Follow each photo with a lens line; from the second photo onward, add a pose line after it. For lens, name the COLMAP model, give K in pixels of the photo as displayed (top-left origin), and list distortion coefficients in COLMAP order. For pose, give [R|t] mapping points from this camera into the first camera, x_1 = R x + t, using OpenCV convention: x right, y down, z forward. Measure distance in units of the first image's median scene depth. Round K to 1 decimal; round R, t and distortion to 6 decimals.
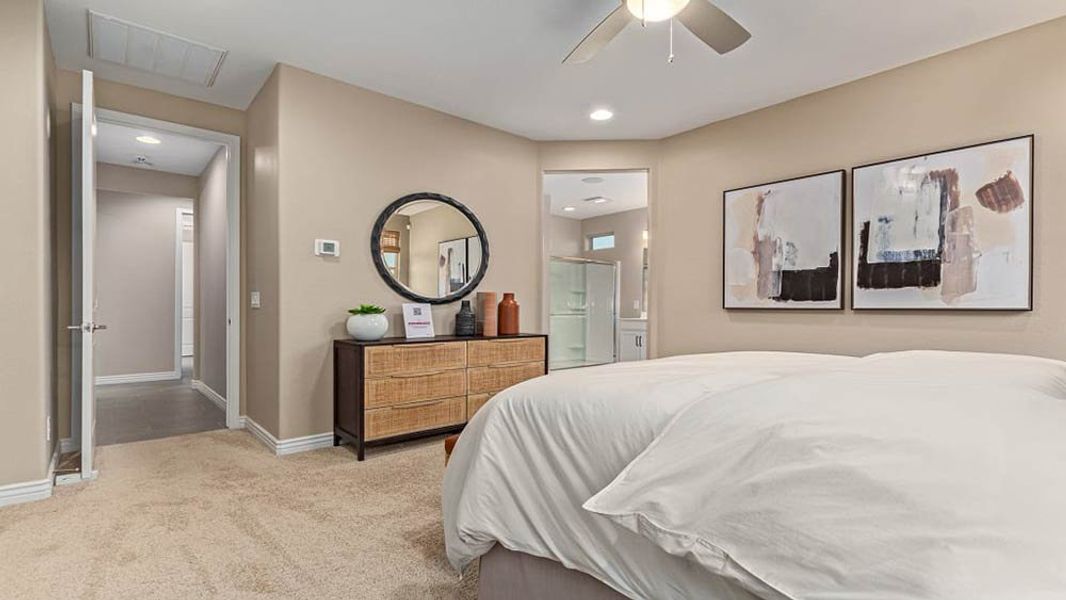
lens RADIAL K [[506.5, 0, 532.9], [0, 506.5, 306.0], [0, 0, 1]] dist [0.020045, 0.000112]
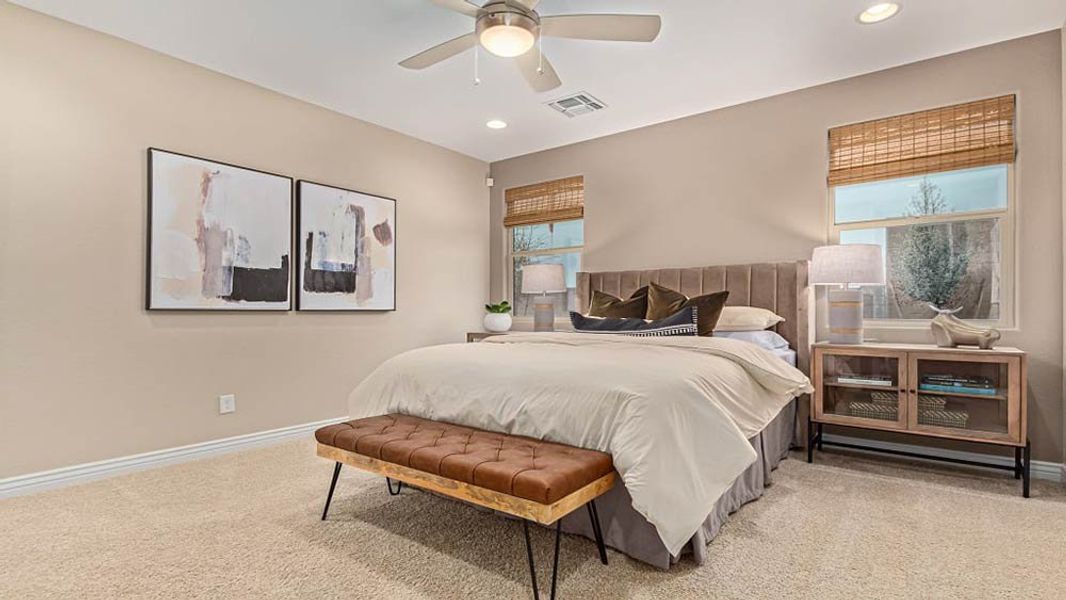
lens RADIAL K [[506.5, 0, 533.0], [0, 506.5, 301.7], [0, 0, 1]] dist [0.020045, 0.000112]
pose [[-0.190997, 0.009263, 0.981547, -0.525650], [-0.011294, 0.999869, -0.011634, -0.004687], [-0.981526, -0.013307, -0.190867, 0.719156]]
